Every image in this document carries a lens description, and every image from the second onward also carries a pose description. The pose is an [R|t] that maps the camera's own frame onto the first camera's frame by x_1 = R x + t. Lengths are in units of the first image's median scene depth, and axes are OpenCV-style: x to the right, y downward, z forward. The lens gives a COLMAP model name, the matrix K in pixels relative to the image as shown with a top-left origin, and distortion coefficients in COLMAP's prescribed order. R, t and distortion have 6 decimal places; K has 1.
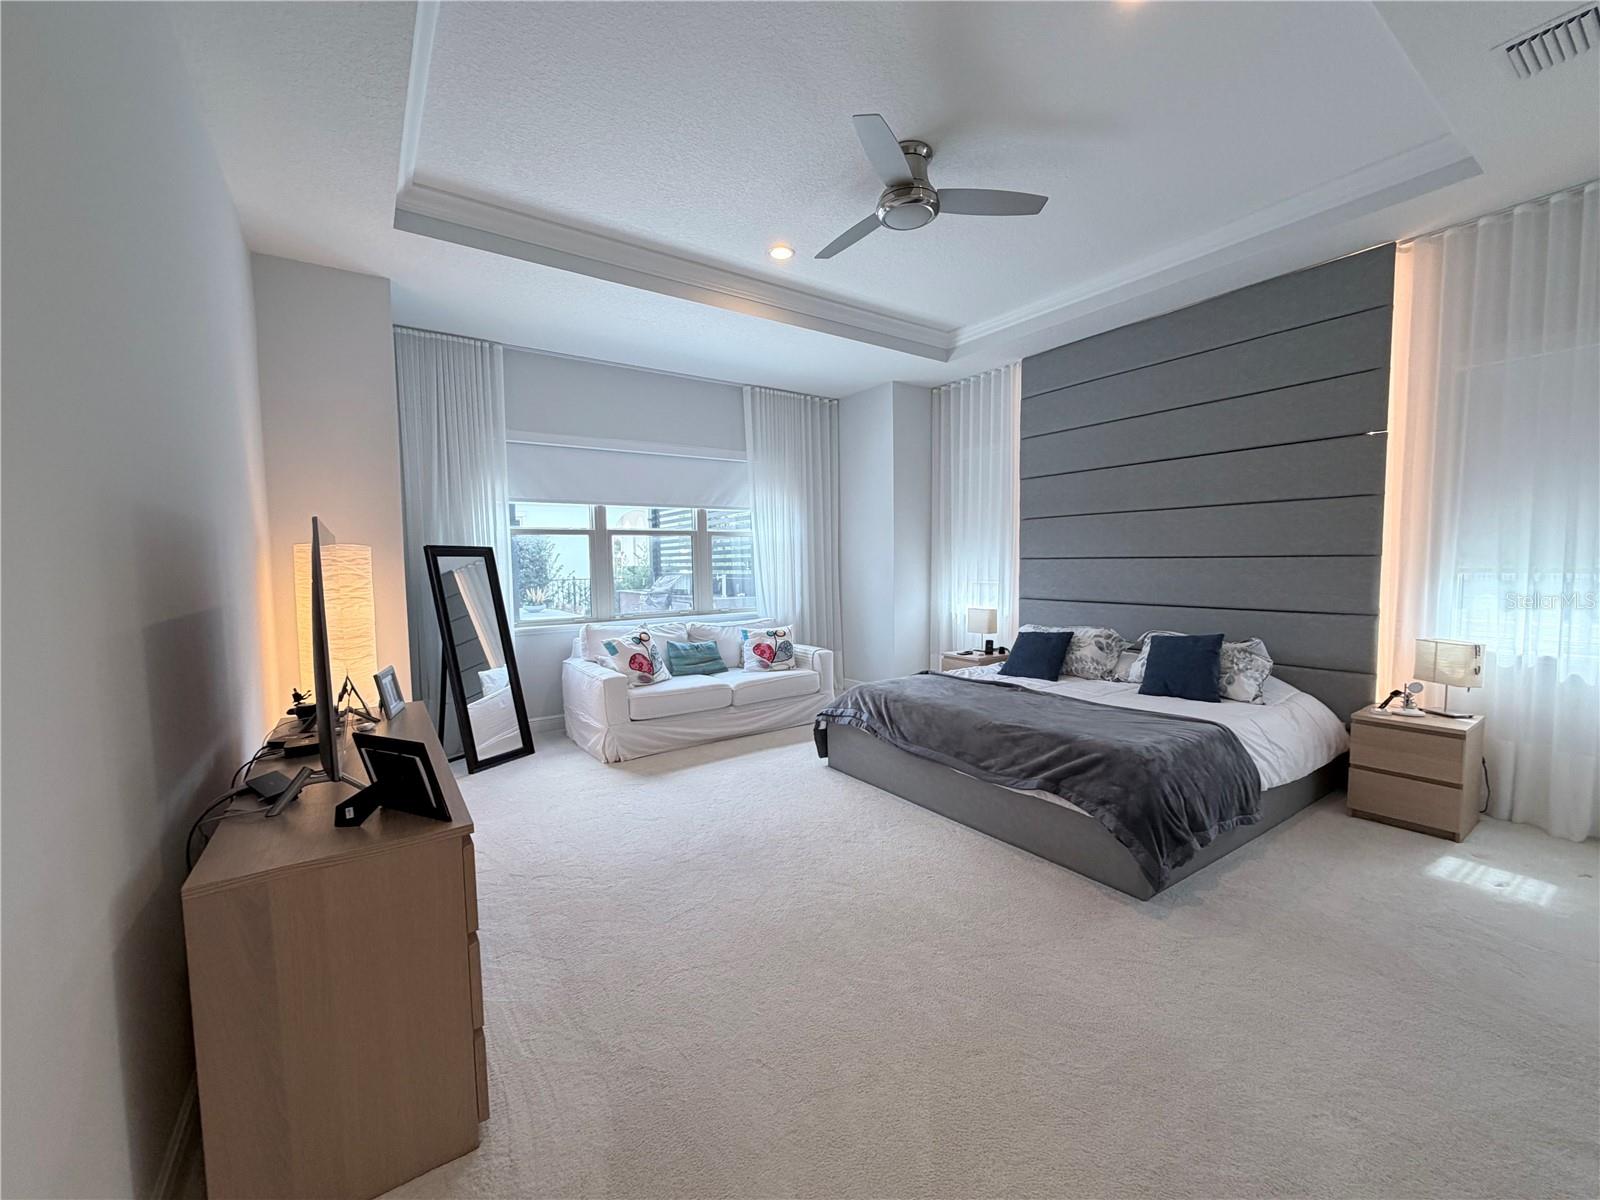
lens RADIAL K [[635.8, 0, 800.0], [0, 635.8, 600.0], [0, 0, 1]] dist [-0.002301, -0.000268]
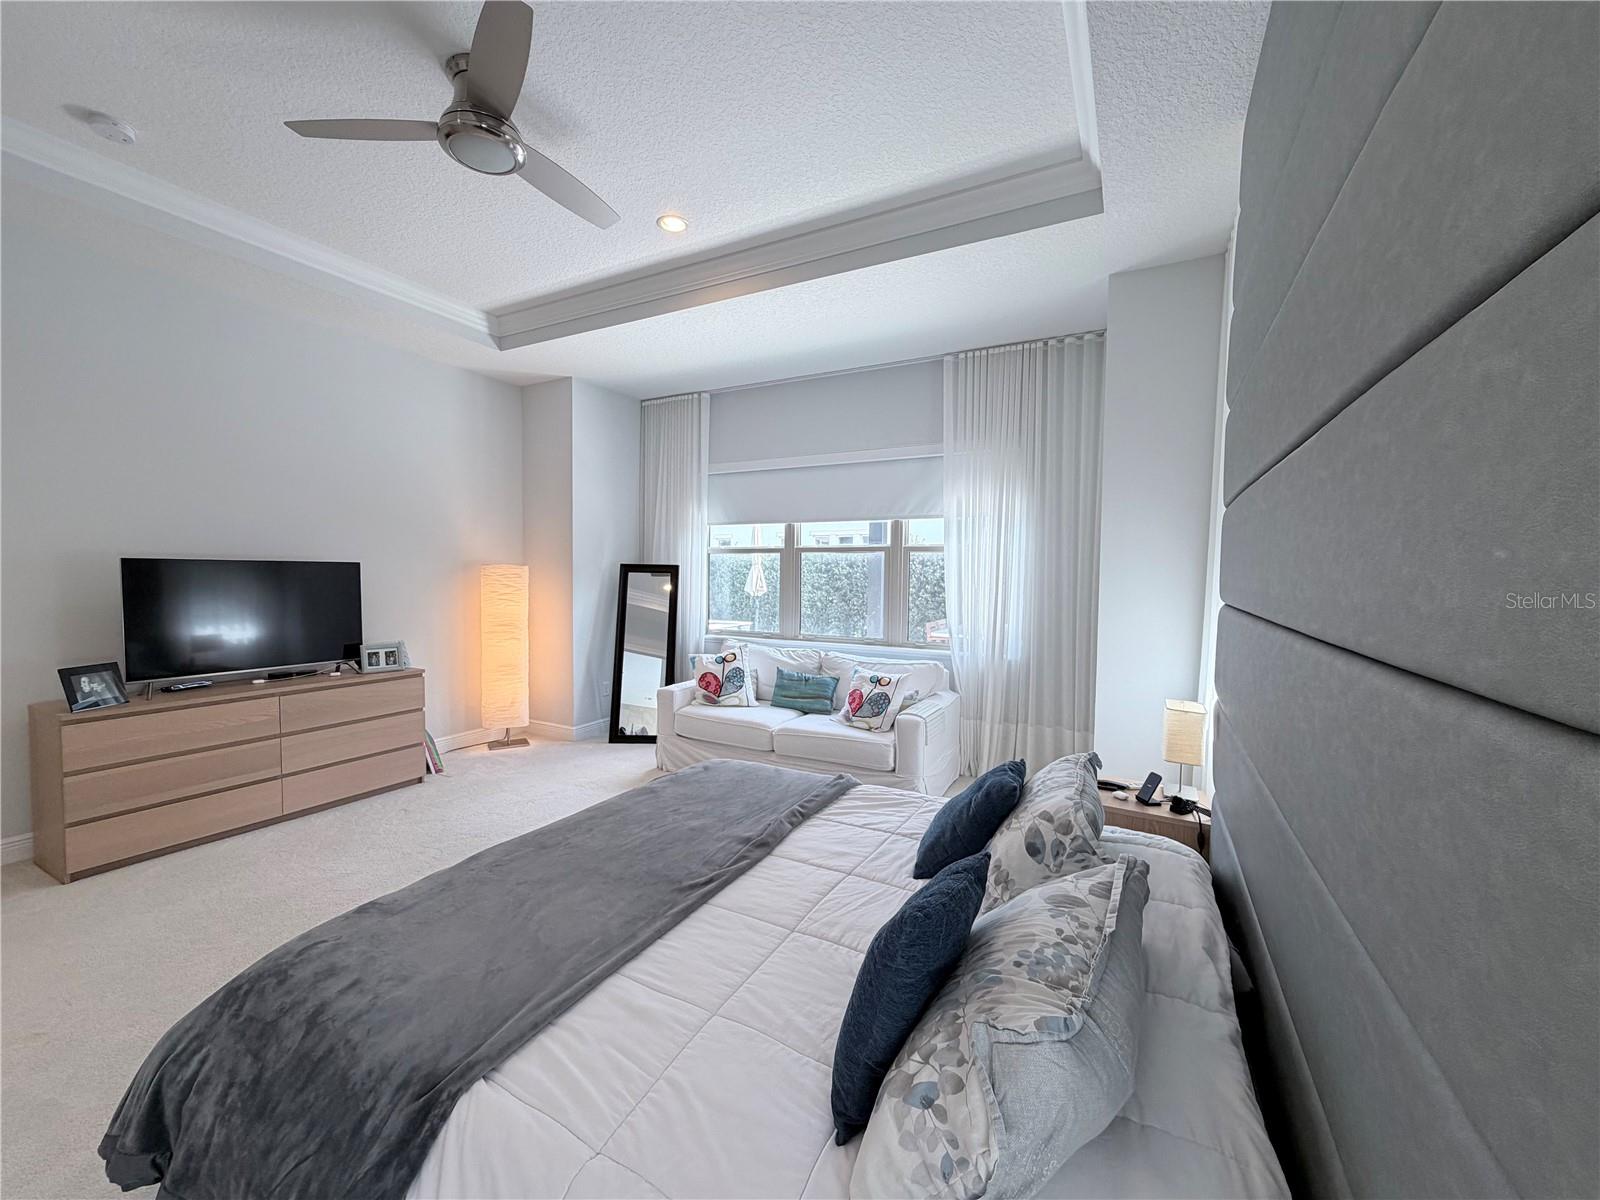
lens RADIAL K [[635.8, 0, 800.0], [0, 635.8, 600.0], [0, 0, 1]] dist [-0.002301, -0.000268]
pose [[0.451288, 0.060325, -0.890337, 0.607496], [-0.070661, 0.996995, 0.031735, -0.062846], [0.889576, 0.048591, 0.454194, 0.578264]]
